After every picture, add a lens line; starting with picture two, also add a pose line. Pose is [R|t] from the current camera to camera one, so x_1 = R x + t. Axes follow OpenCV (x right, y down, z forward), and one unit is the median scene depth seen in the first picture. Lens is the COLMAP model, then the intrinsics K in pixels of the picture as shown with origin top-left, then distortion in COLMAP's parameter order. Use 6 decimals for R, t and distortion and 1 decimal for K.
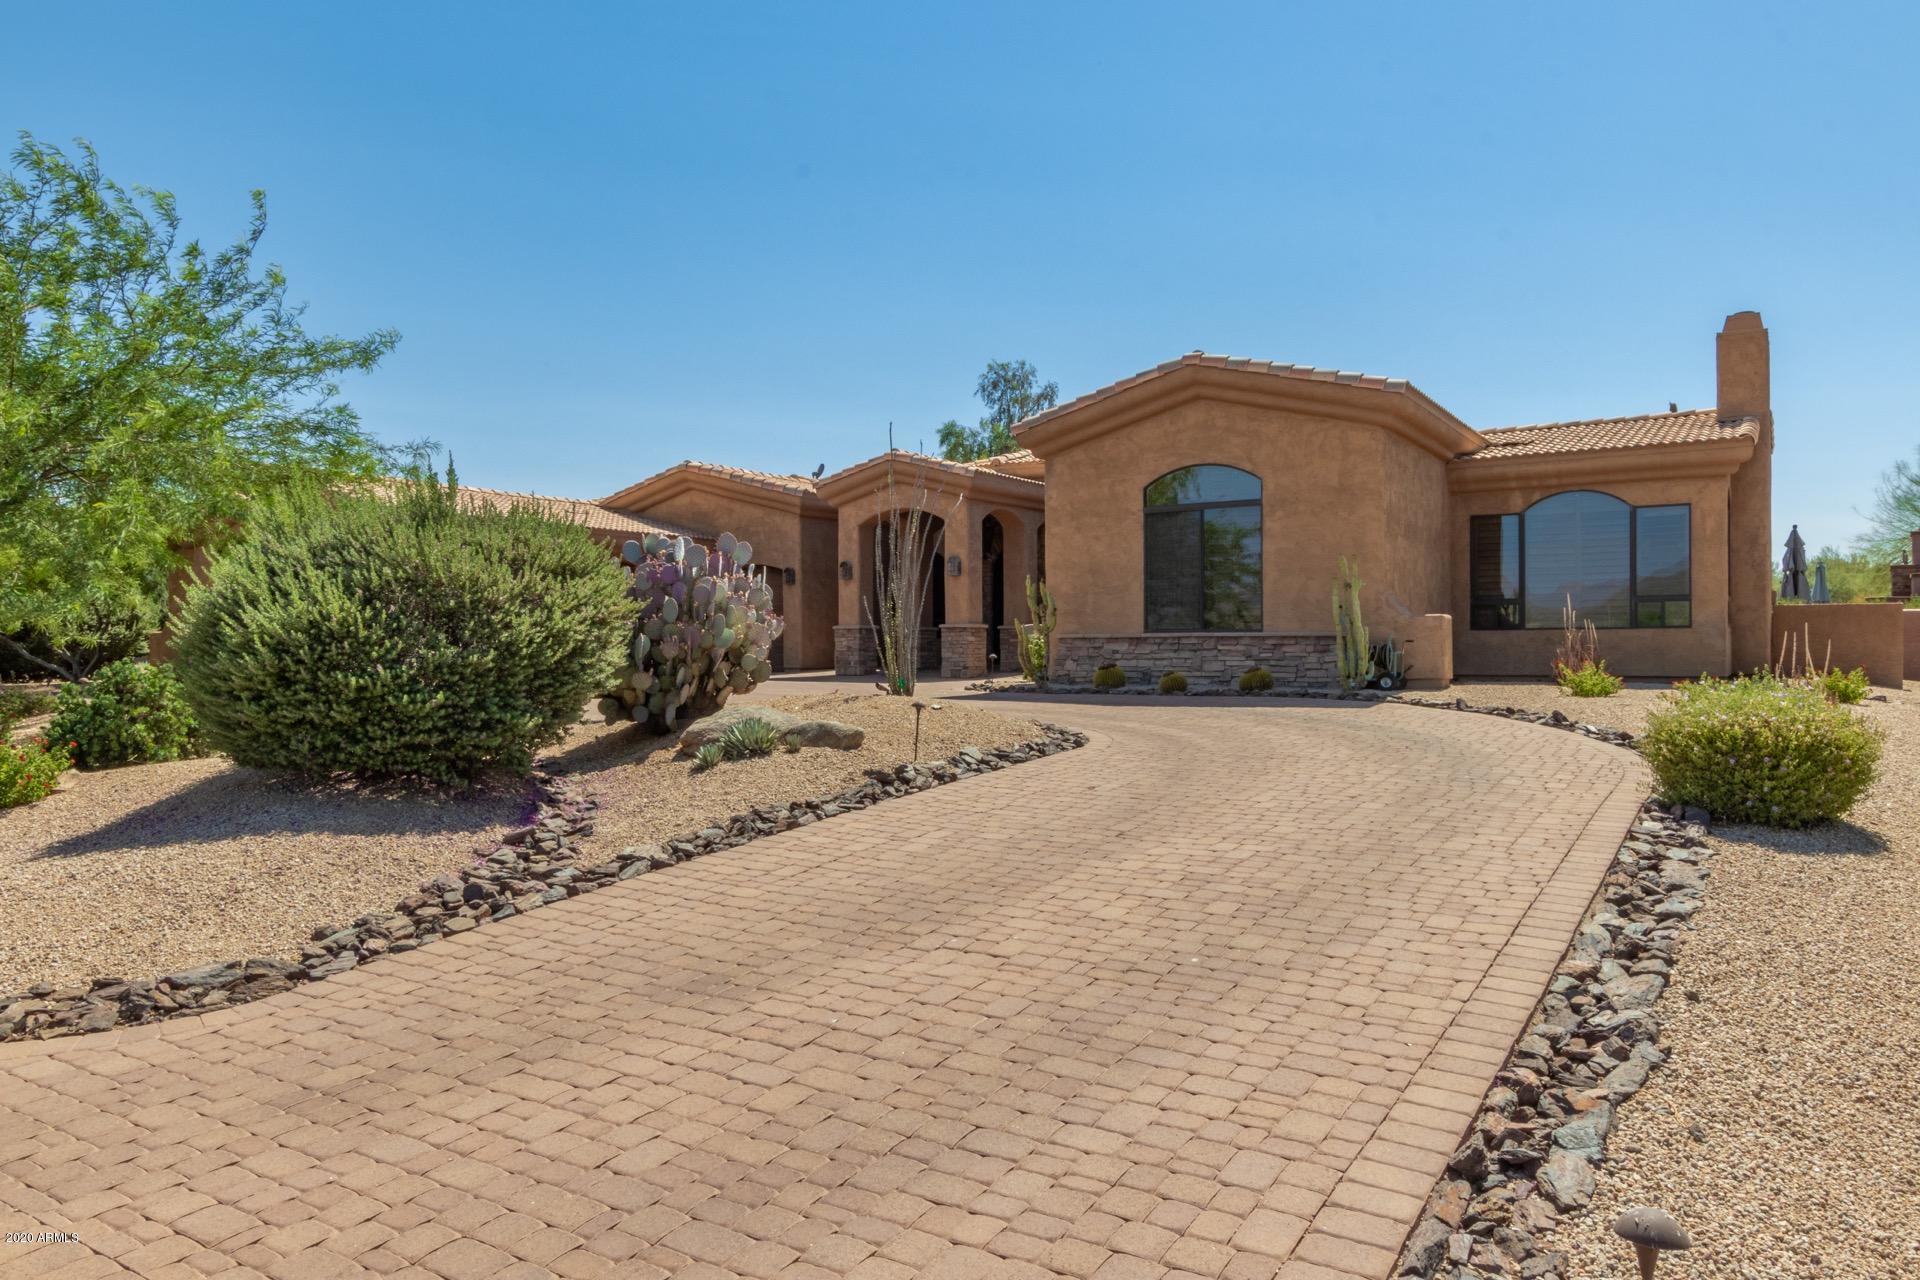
lens RADIAL K [[1320.9, 0, 960.0], [0, 1320.9, 640.0], [0, 0, 1]] dist [-0.000212, -0.000562]
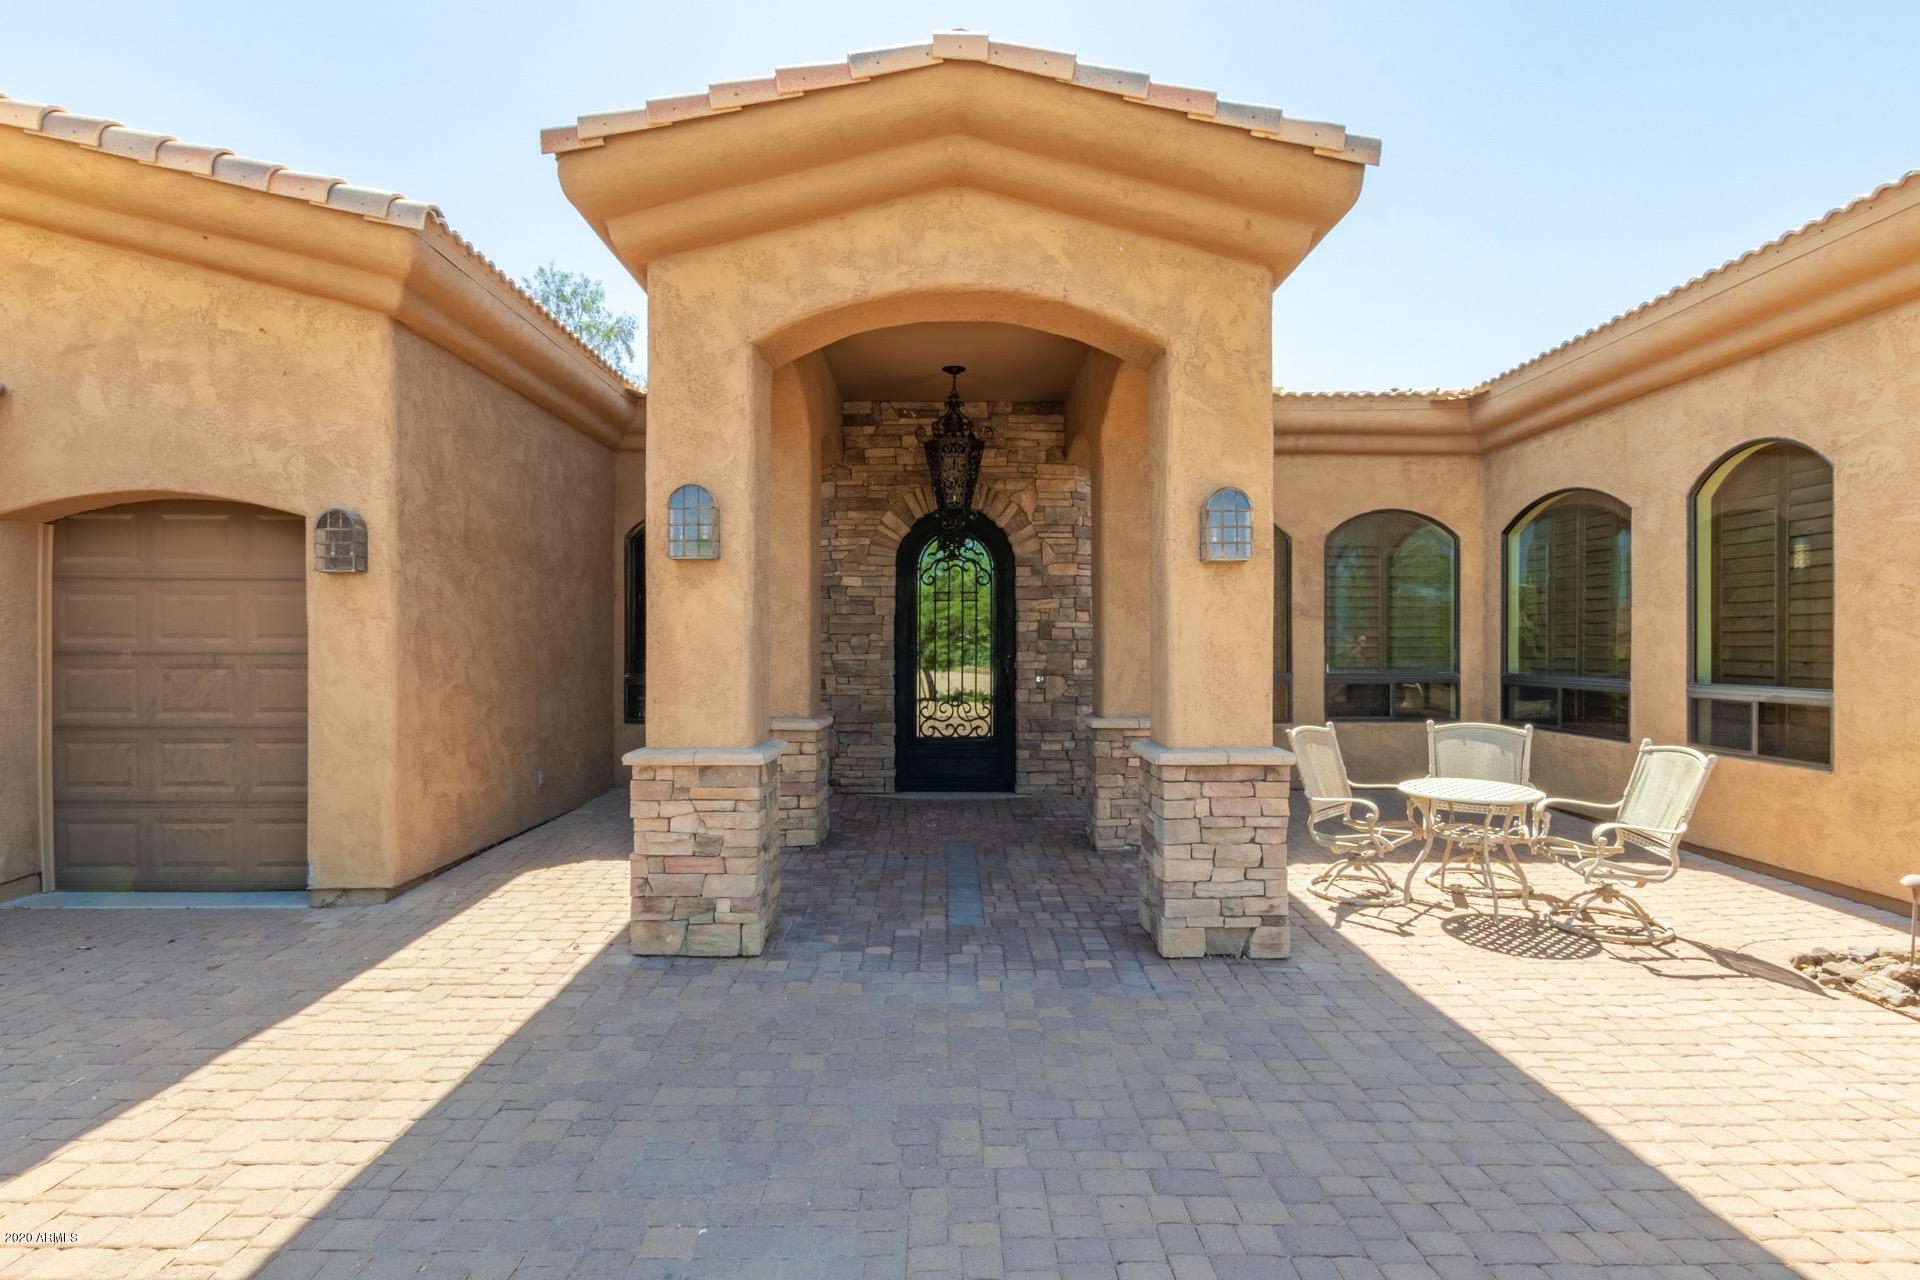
lens RADIAL K [[1002.1, 0, 966.2], [0, 1002.1, 644.4], [0, 0, 1]] dist [0.002098, -0.000649]
pose [[0.829583, 0.006758, 0.558343, -0.139643], [-0.007327, 0.999972, -0.001217, -0.029008], [-0.558336, -0.003082, 0.829610, 0.776405]]
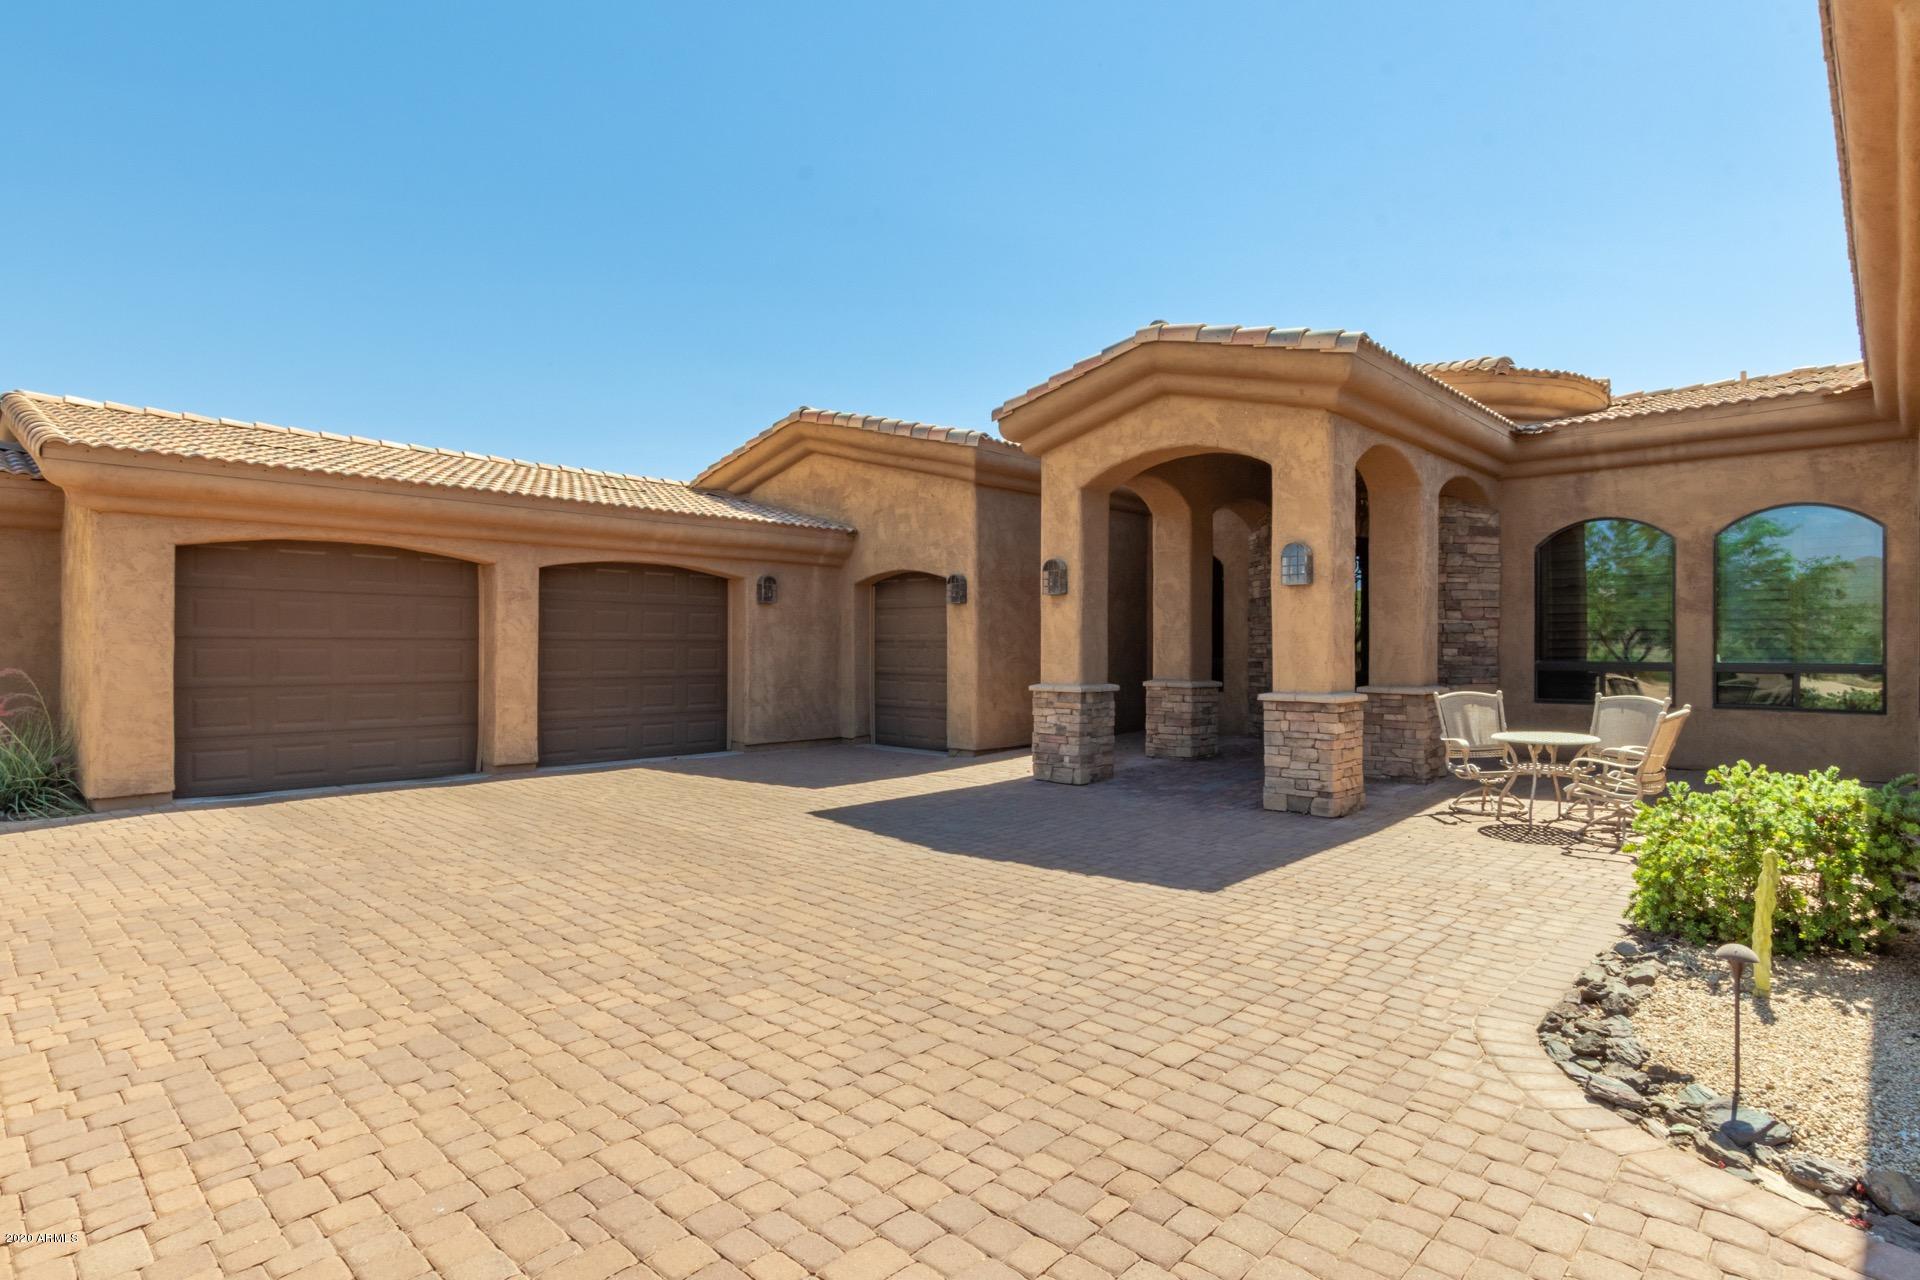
lens RADIAL K [[1002.1, 0, 966.2], [0, 1002.1, 644.4], [0, 0, 1]] dist [0.002098, -0.000649]
pose [[0.985244, 0.007977, -0.170969, -0.050979], [-0.007618, 0.999967, 0.002752, -0.026023], [0.170986, -0.001409, 0.985273, 0.579038]]
